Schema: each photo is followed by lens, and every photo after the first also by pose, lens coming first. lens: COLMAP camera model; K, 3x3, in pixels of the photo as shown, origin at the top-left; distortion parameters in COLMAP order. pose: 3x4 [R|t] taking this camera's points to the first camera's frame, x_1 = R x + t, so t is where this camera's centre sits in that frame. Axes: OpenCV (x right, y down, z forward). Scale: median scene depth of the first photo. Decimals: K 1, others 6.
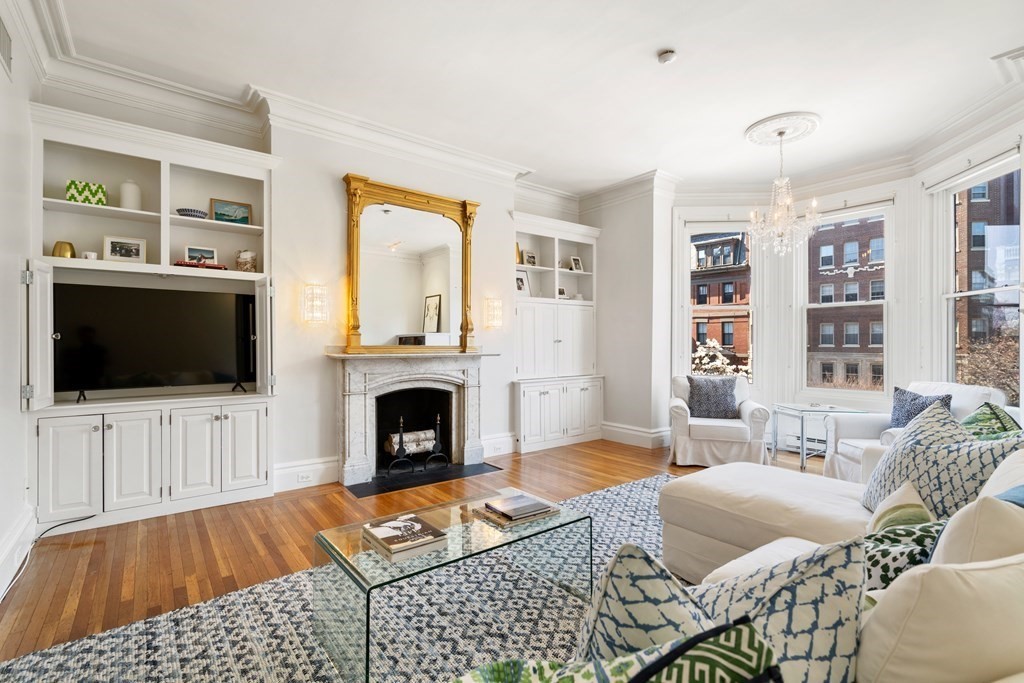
lens RADIAL K [[472.4, 0, 510.6], [0, 472.4, 341.7], [0, 0, 1]] dist [-0.004767, 0.000482]
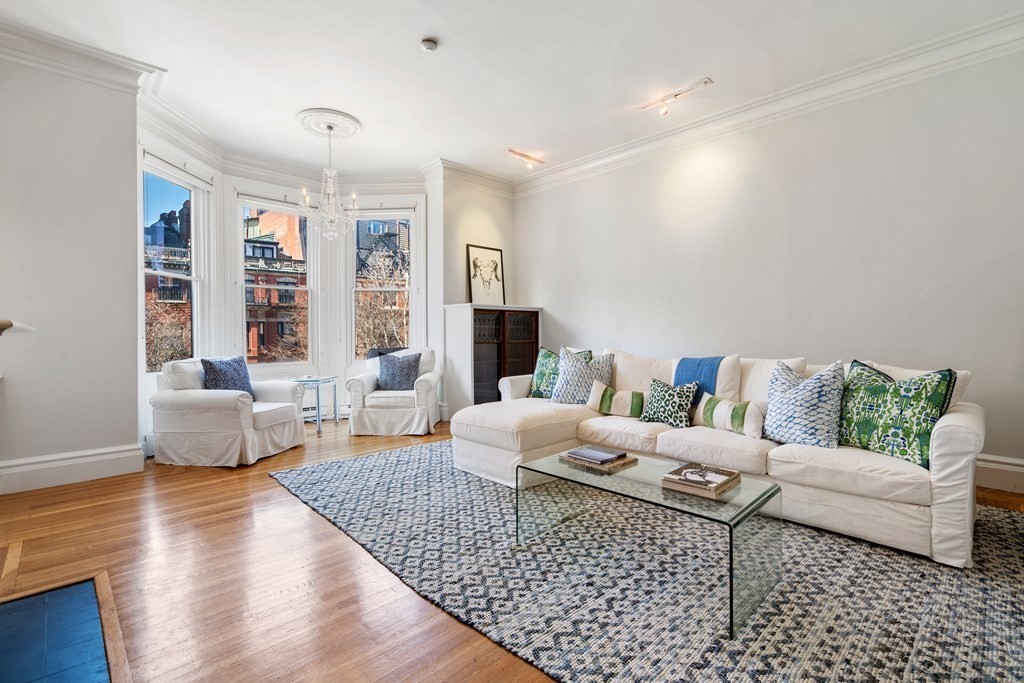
lens RADIAL K [[472.4, 0, 510.6], [0, 472.4, 341.7], [0, 0, 1]] dist [-0.004767, 0.000482]
pose [[-0.121091, -0.021303, 0.992413, -0.546539], [-0.001373, 0.999772, 0.021294, 0.028817], [-0.992640, 0.001216, -0.121093, 0.682606]]
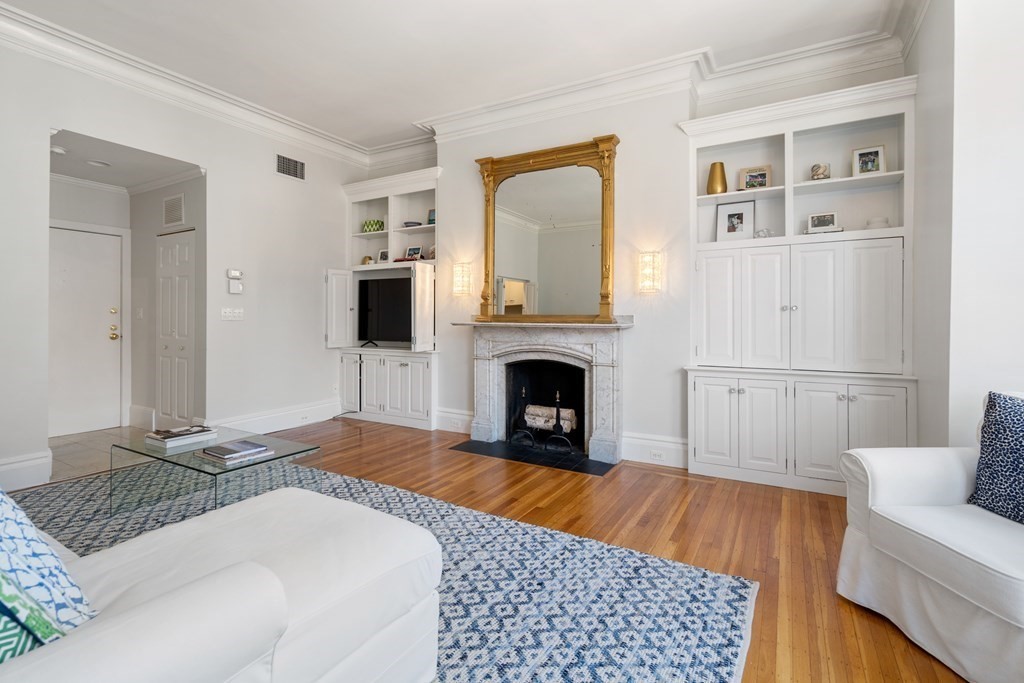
lens RADIAL K [[495.6, 0, 510.5], [0, 495.6, 300.8], [0, 0, 1]] dist [0.063515, 0.000064]
pose [[0.389734, -0.024478, -0.920602, 0.722917], [0.006559, 0.999695, -0.023804, 0.003538], [0.920904, 0.003239, 0.389776, 0.576773]]
